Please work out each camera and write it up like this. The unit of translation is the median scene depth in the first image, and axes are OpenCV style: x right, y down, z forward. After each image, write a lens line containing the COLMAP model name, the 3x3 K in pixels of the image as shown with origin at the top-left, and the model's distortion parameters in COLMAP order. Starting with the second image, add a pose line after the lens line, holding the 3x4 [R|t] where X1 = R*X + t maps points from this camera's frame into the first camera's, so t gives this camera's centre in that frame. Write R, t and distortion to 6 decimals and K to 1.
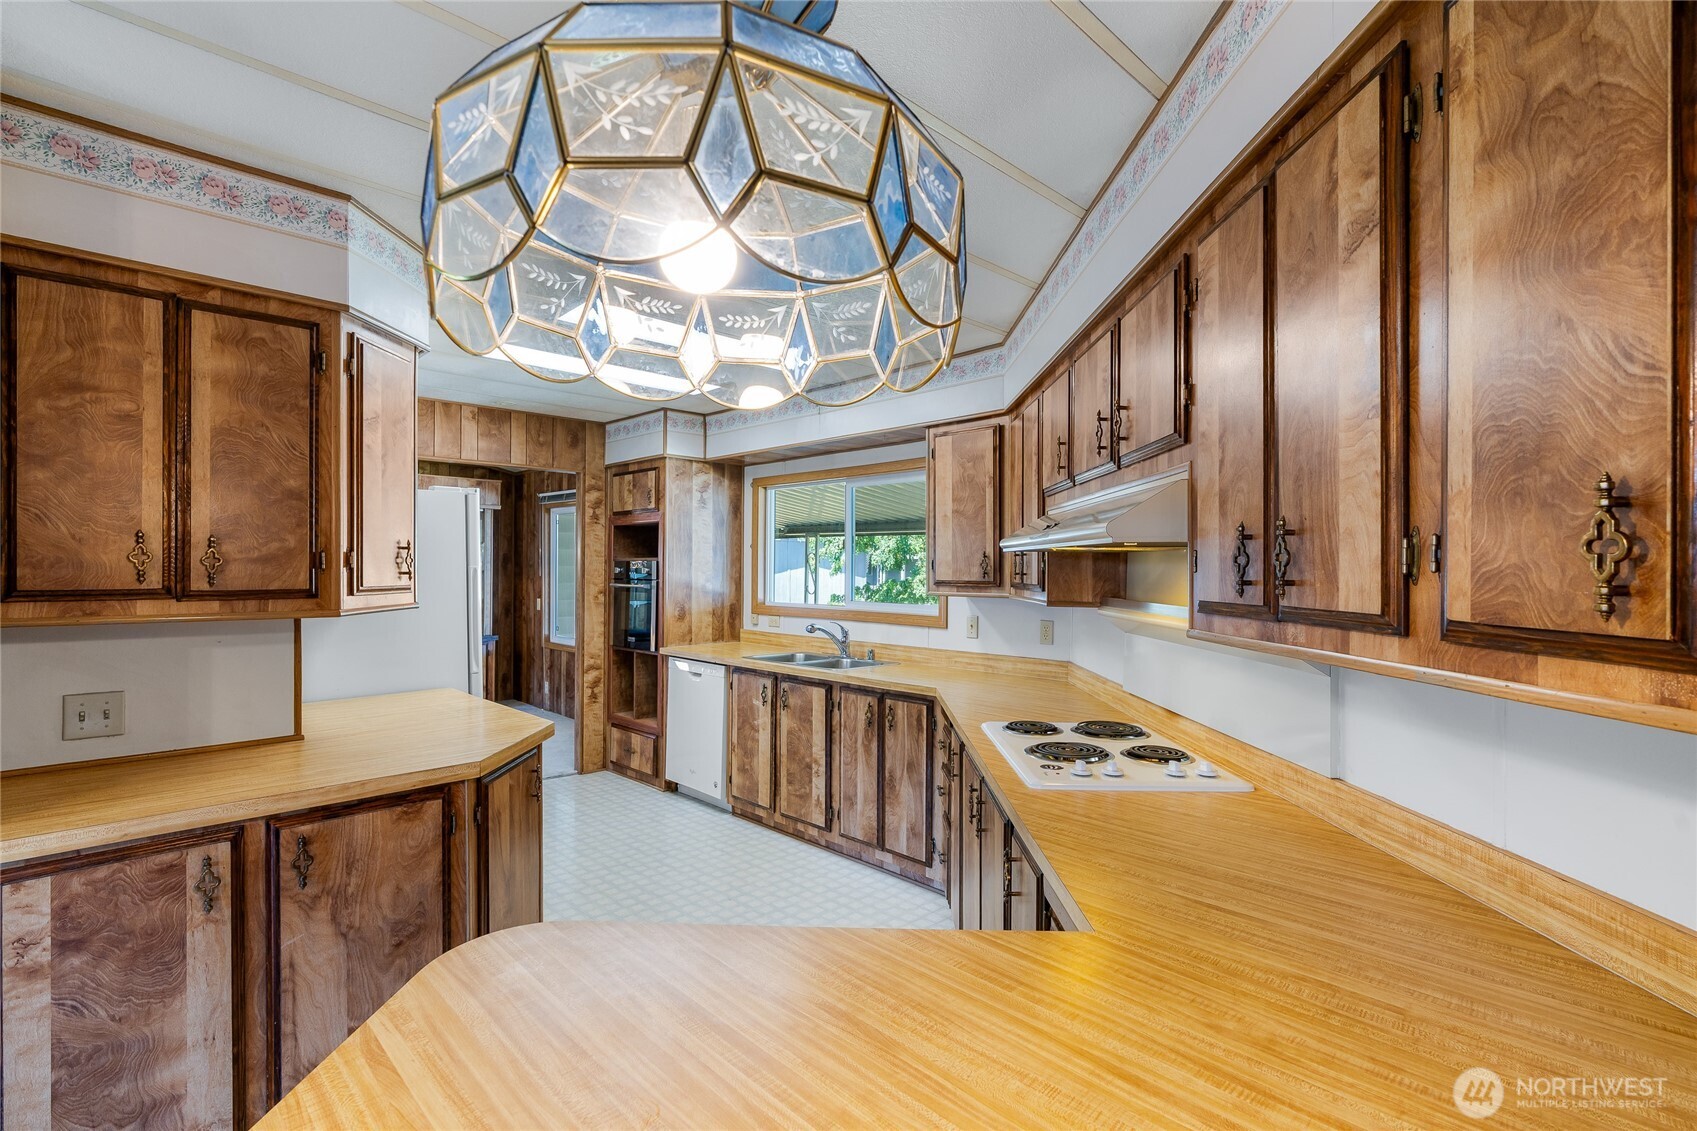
lens RADIAL K [[807.0, 0, 848.5], [0, 807.0, 565.5], [0, 0, 1]] dist [-0.002829, 0.000359]
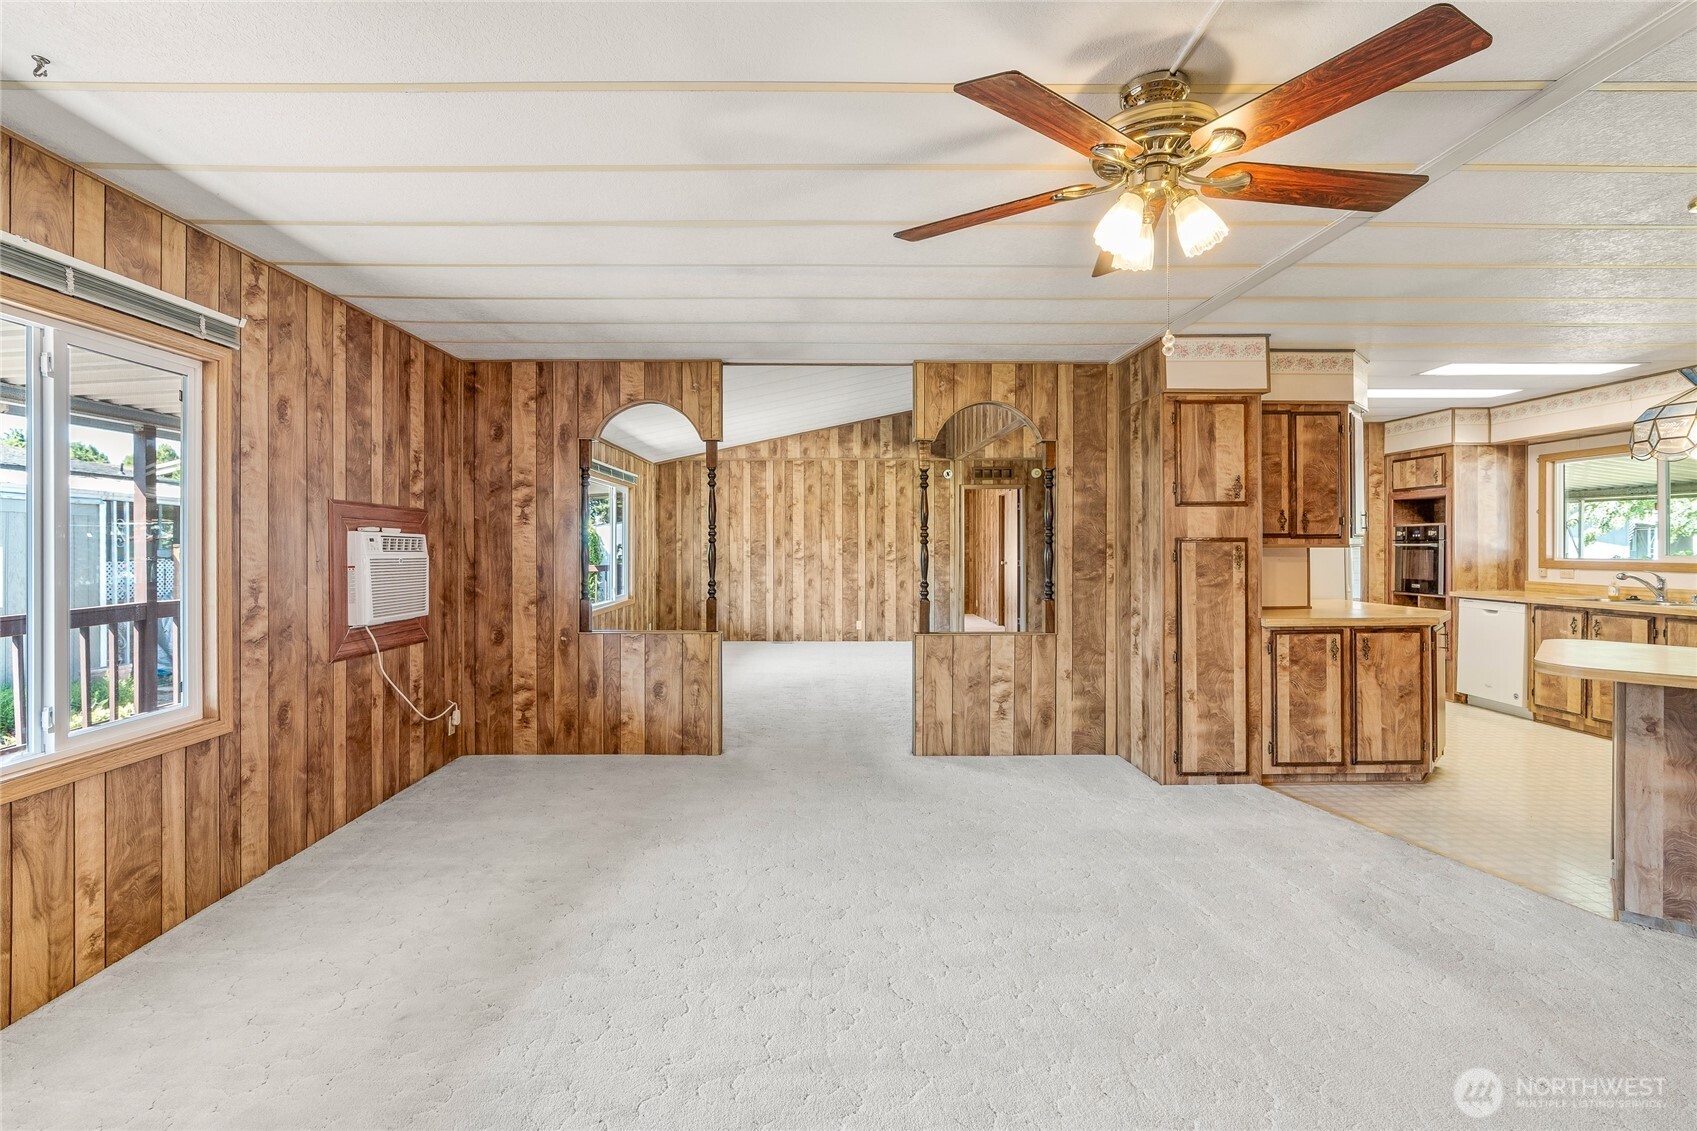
lens RADIAL K [[775.8, 0, 835.8], [0, 775.8, 546.2], [0, 0, 1]] dist [0.001415, 0.000459]
pose [[0.722108, -0.004294, -0.691767, -0.170538], [0.006925, 0.999976, 0.001022, 0.043149], [0.691745, -0.005528, 0.722120, -1.259836]]
